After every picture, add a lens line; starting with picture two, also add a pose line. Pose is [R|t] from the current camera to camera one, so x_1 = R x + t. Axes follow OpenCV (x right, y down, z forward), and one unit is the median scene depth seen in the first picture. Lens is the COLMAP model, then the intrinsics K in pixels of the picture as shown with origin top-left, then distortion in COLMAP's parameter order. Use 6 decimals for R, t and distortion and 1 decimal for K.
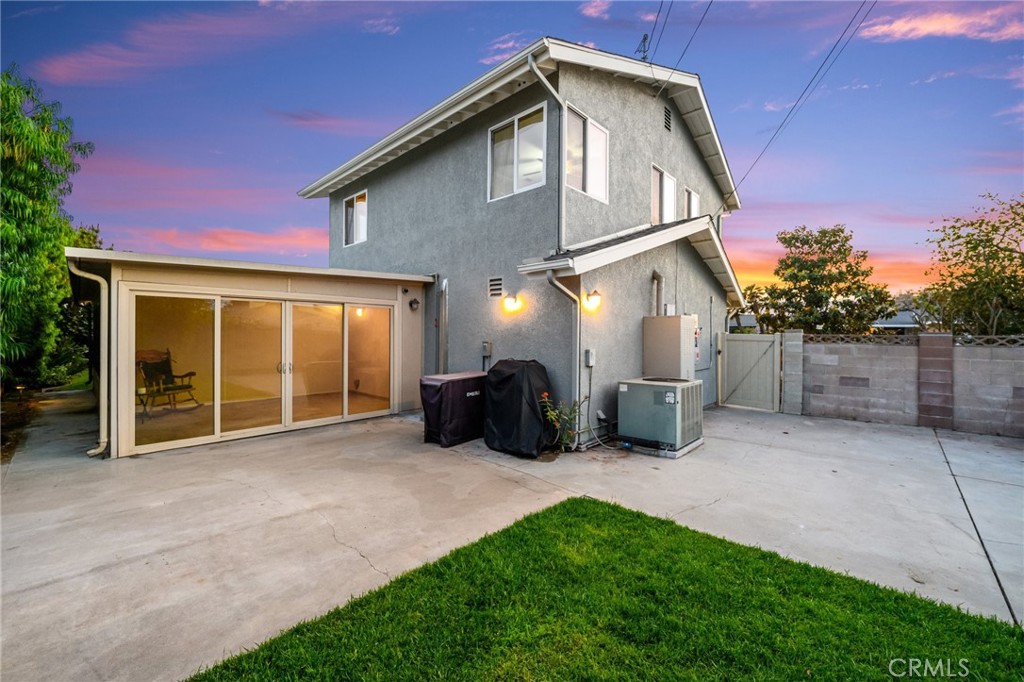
lens RADIAL K [[416.1, 0, 512.3], [0, 416.1, 333.4], [0, 0, 1]] dist [0.000292, 0.000161]
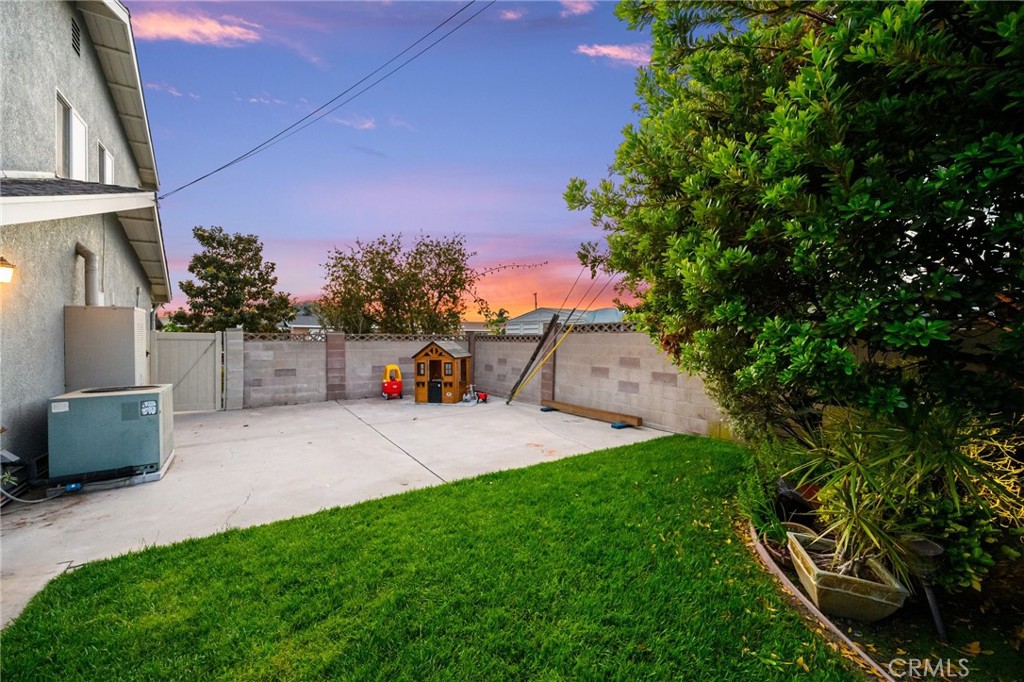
lens RADIAL K [[416.1, 0, 510.3], [0, 416.1, 341.0], [0, 0, 1]] dist [0.000292, 0.000161]
pose [[0.231563, -0.012198, 0.972743, -0.196151], [0.001220, 0.999924, 0.012248, 0.012253], [-0.972819, -0.001649, 0.231560, 0.101414]]
